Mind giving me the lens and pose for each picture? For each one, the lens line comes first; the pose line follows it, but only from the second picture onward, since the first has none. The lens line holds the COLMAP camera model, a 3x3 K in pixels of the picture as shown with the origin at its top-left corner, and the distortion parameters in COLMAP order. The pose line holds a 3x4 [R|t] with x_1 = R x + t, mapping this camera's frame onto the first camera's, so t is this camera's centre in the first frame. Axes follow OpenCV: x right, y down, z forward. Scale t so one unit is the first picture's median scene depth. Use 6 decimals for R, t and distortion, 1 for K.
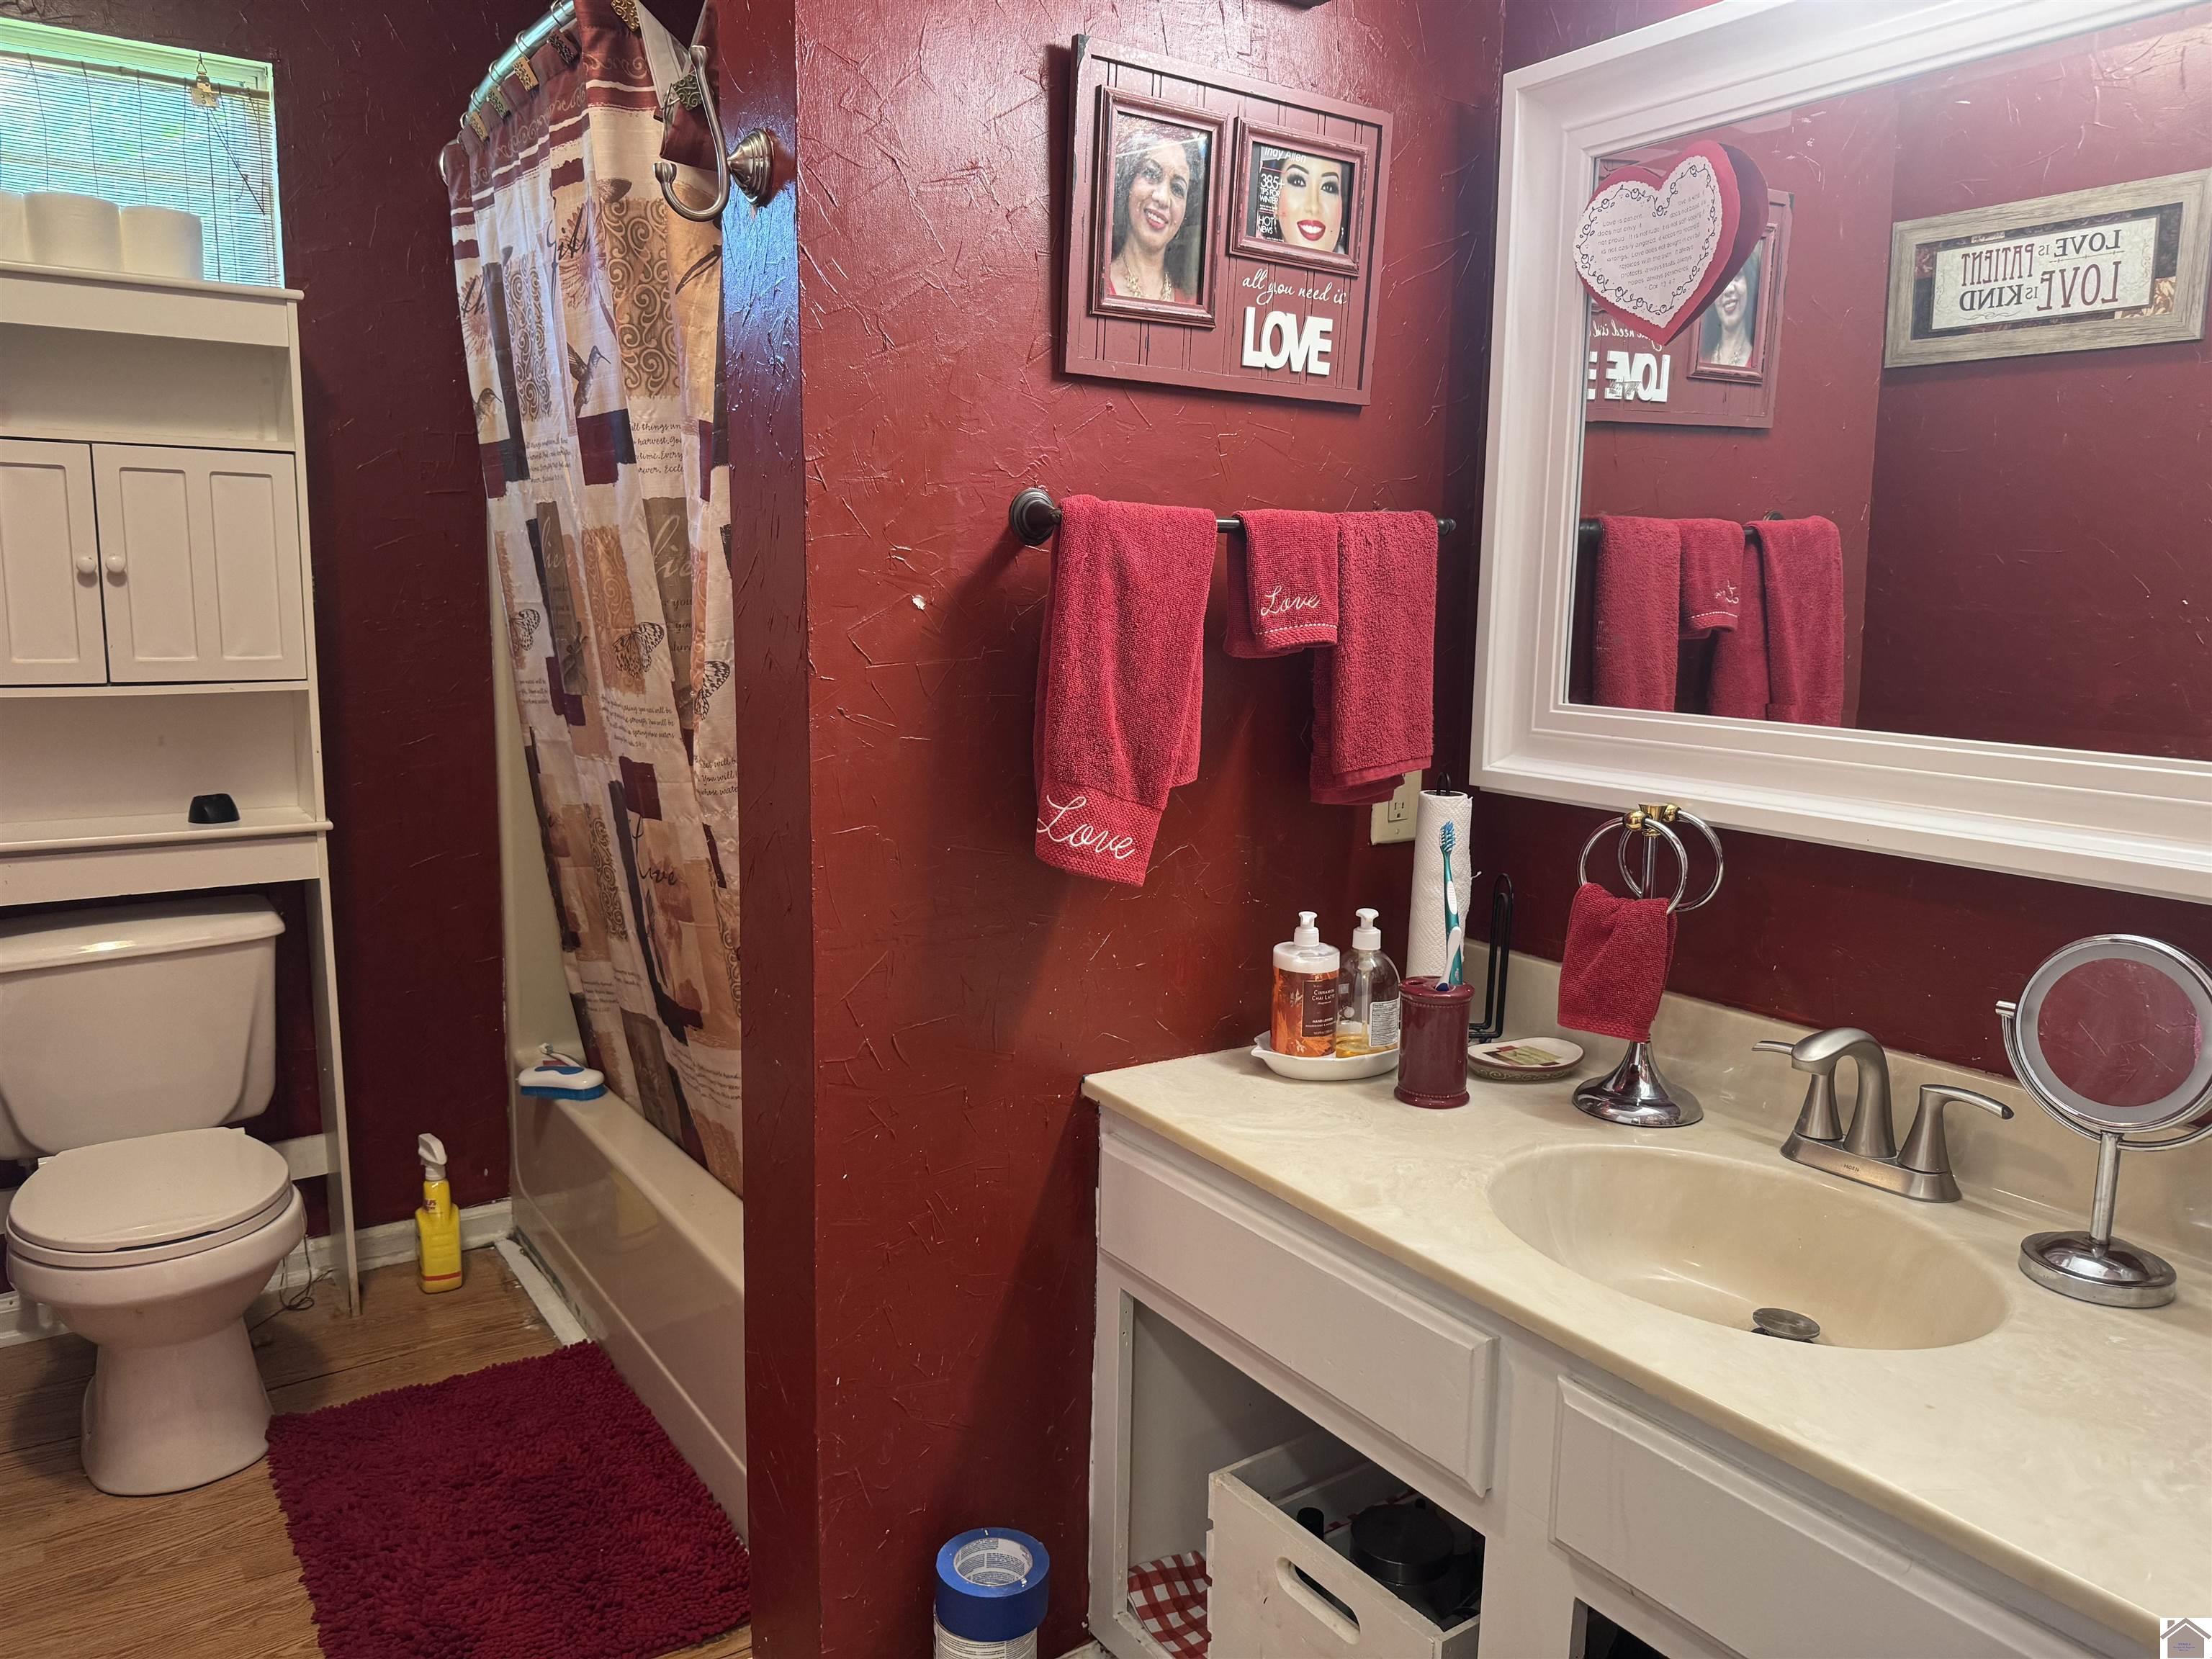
lens RADIAL K [[1571.0, 0, 1112.4], [0, 1571.0, 827.9], [0, 0, 1]] dist [0.066819, -0.089239]
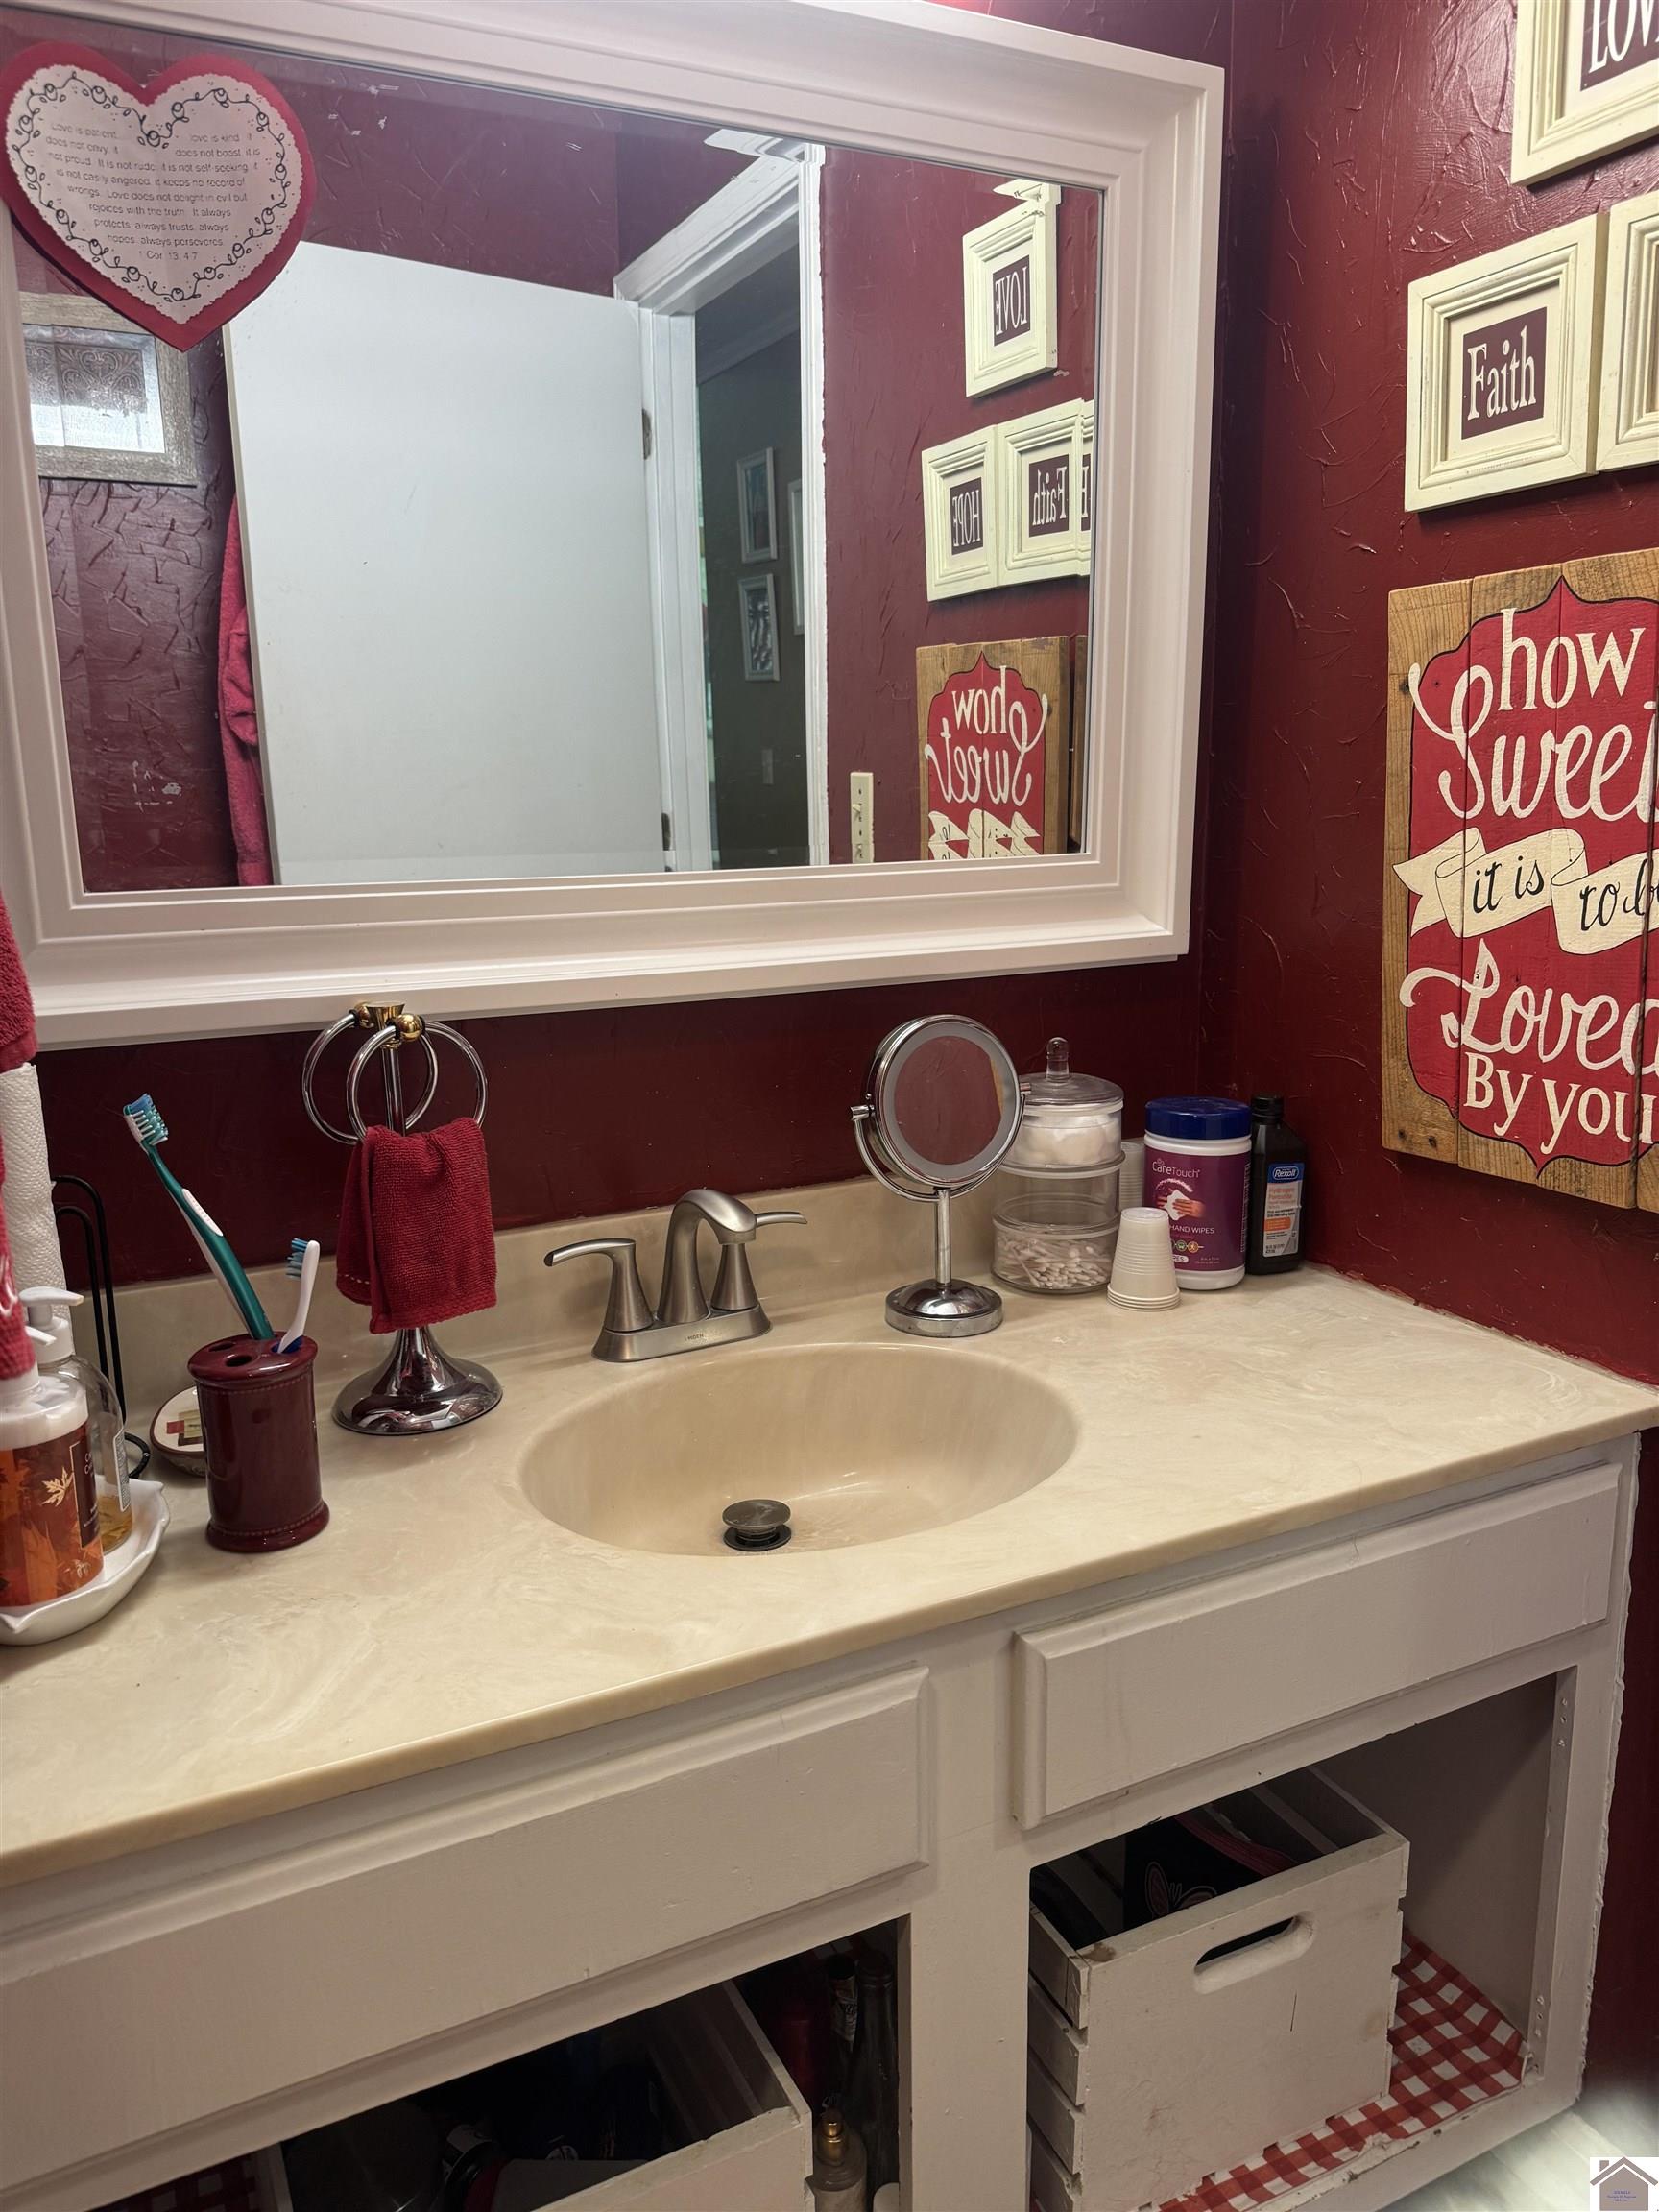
lens RADIAL K [[1571.0, 0, 790.8], [0, 1571.0, 1102.2], [0, 0, 1]] dist [0.066819, -0.089239]
pose [[0.143382, -0.224558, 0.963854, -0.365482], [0.172353, 0.964701, 0.199116, -0.088986], [-0.974544, 0.137573, 0.177024, 0.708777]]
